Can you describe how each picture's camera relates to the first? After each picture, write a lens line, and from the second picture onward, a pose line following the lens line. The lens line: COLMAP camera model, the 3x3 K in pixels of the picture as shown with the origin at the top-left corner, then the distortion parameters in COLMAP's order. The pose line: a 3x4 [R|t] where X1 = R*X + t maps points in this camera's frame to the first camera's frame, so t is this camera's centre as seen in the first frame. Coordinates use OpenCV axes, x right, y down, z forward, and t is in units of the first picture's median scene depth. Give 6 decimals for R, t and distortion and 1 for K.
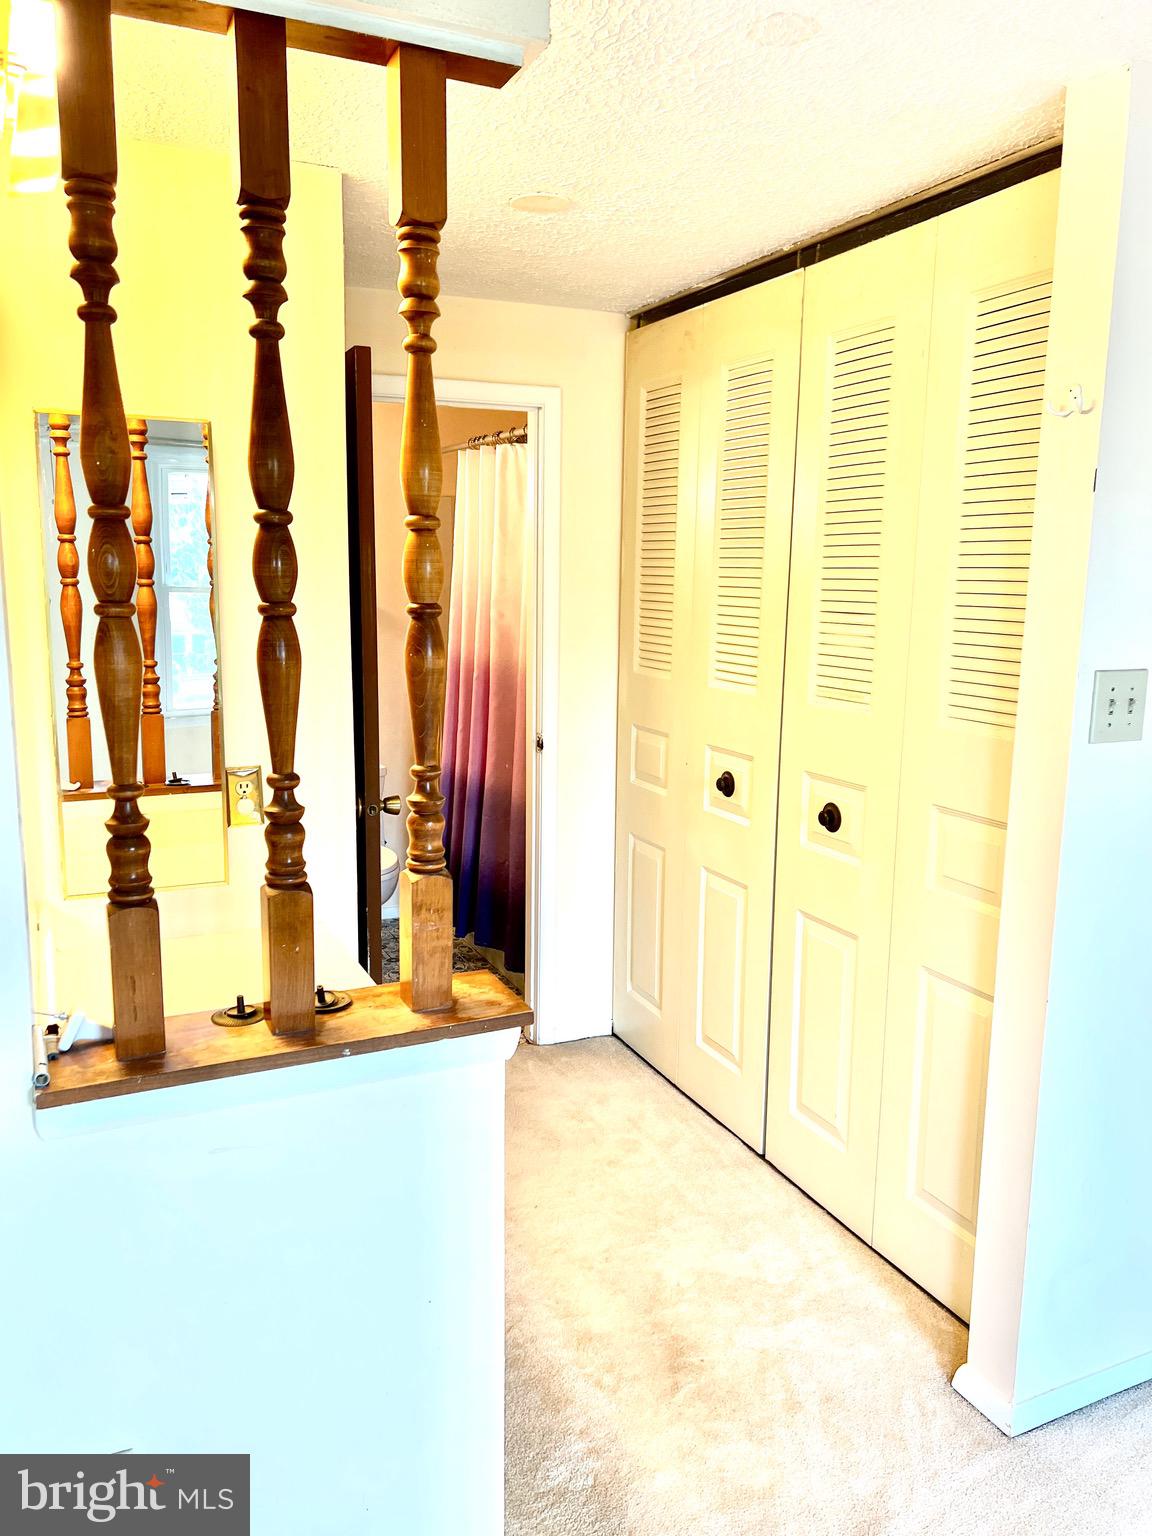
lens RADIAL K [[1152.2, 0, 574.3], [0, 1152.2, 765.1], [0, 0, 1]] dist [0.006822, -0.000649]
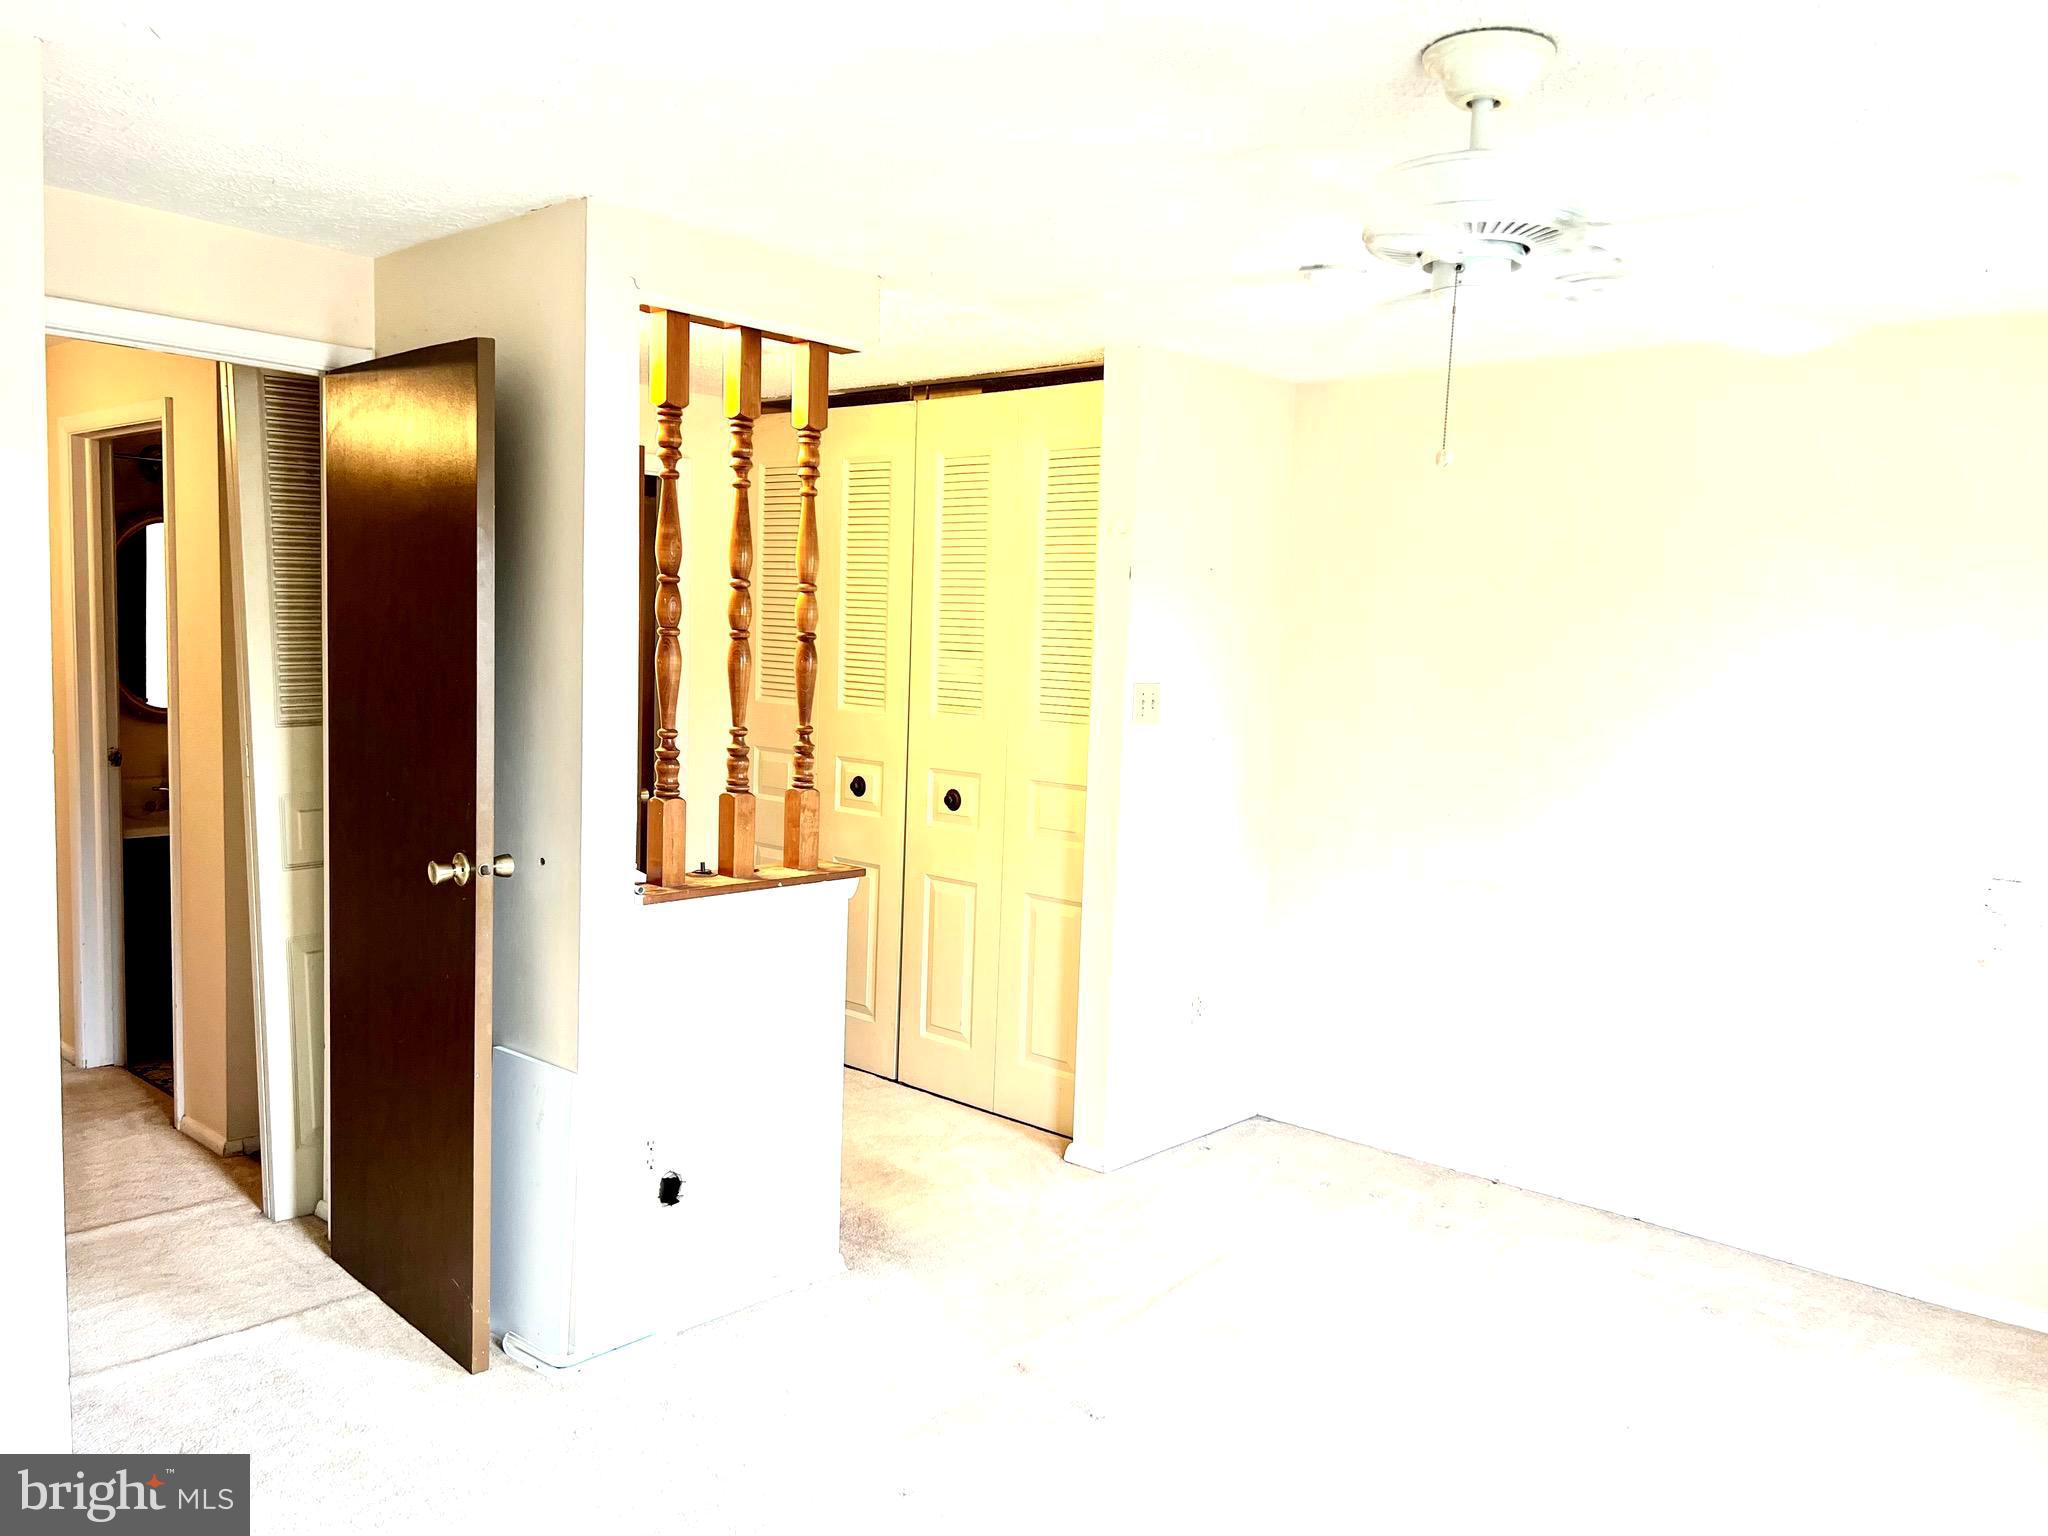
lens RADIAL K [[1536.3, 0, 1024.7], [0, 1536.3, 771.9], [0, 0, 1]] dist [0.006822, -0.000649]
pose [[0.919812, -0.014929, 0.392076, -0.491294], [0.041575, 0.997359, -0.059559, 0.148914], [-0.390151, 0.071084, 0.918003, -0.841577]]
